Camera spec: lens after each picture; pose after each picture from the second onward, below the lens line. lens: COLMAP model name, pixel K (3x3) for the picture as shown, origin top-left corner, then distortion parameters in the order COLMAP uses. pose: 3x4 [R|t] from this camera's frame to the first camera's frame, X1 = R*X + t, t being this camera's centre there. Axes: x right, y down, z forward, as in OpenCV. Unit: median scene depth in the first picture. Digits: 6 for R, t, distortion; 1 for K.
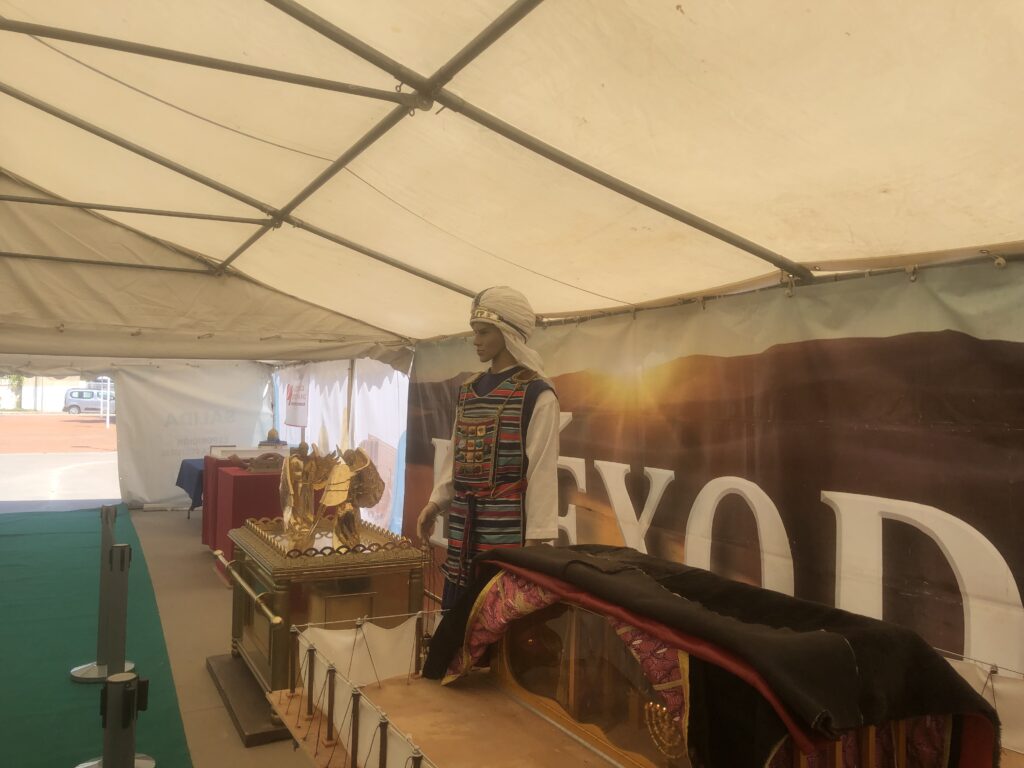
lens RADIAL K [[843.7, 0, 512.0], [0, 843.7, 384.0], [0, 0, 1]] dist [0.059472, -0.003695]
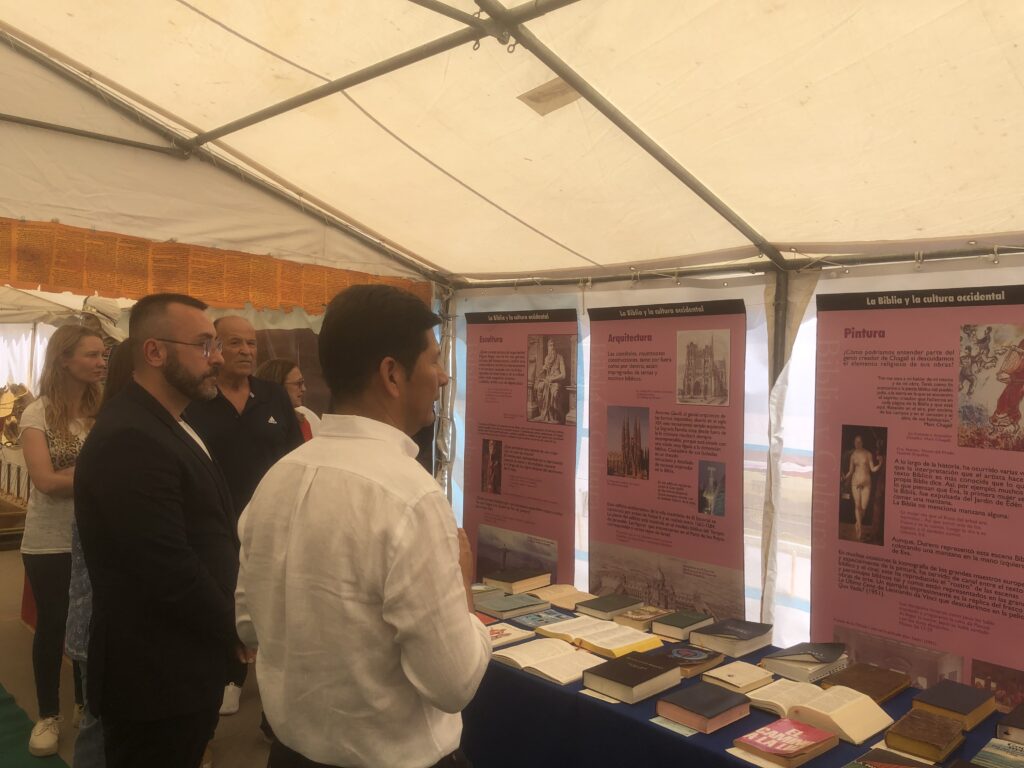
lens RADIAL K [[843.7, 0, 512.0], [0, 843.7, 384.0], [0, 0, 1]] dist [0.059472, -0.003695]
pose [[0.958465, 0.015723, 0.284776, 0.251119], [-0.028044, 0.998836, 0.039239, -0.012089], [-0.283828, -0.045596, 0.957791, -0.840627]]
